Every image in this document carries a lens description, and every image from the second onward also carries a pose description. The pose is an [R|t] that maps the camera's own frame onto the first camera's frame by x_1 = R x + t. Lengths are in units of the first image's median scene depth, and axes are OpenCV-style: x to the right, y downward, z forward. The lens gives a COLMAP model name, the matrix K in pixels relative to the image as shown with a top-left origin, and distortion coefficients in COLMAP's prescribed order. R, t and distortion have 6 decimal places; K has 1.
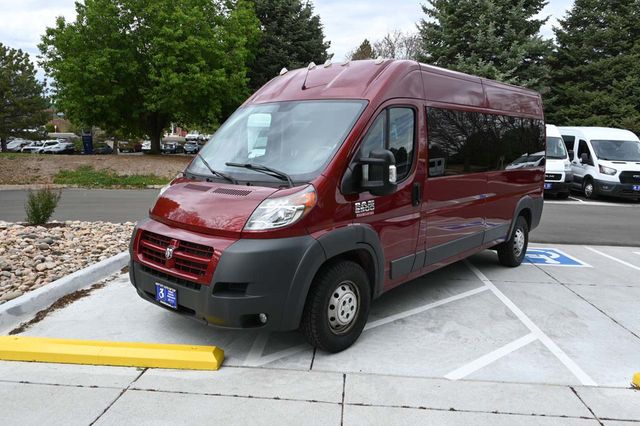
lens RADIAL K [[487.7, 0, 320.0], [0, 487.7, 213.0], [0, 0, 1]] dist [-0.009952, -0.003193]
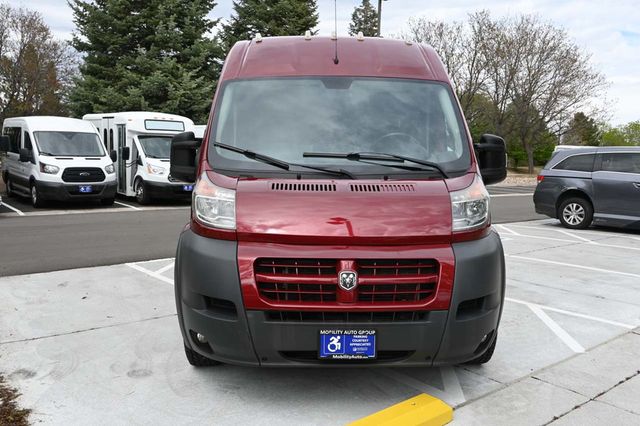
lens RADIAL K [[540.8, 0, 320.0], [0, 540.8, 213.0], [0, 0, 1]] dist [0.004378, -0.001321]
pose [[0.735084, -0.080444, 0.673187, -0.706257], [0.100221, 0.994920, 0.009454, -0.019701], [-0.670528, 0.060518, 0.739412, 0.388922]]
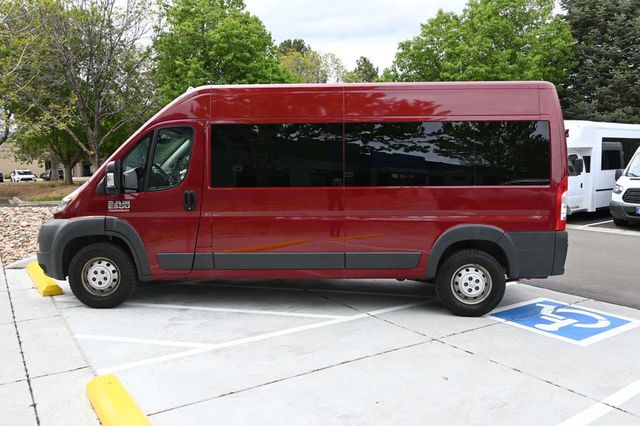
lens RADIAL K [[487.7, 0, 320.0], [0, 487.7, 213.0], [0, 0, 1]] dist [-0.009952, -0.003193]
pose [[0.631748, 0.050777, -0.773509, 1.294611], [-0.102344, 0.994581, -0.018299, -0.019385], [0.768388, 0.090724, 0.633521, 0.514945]]
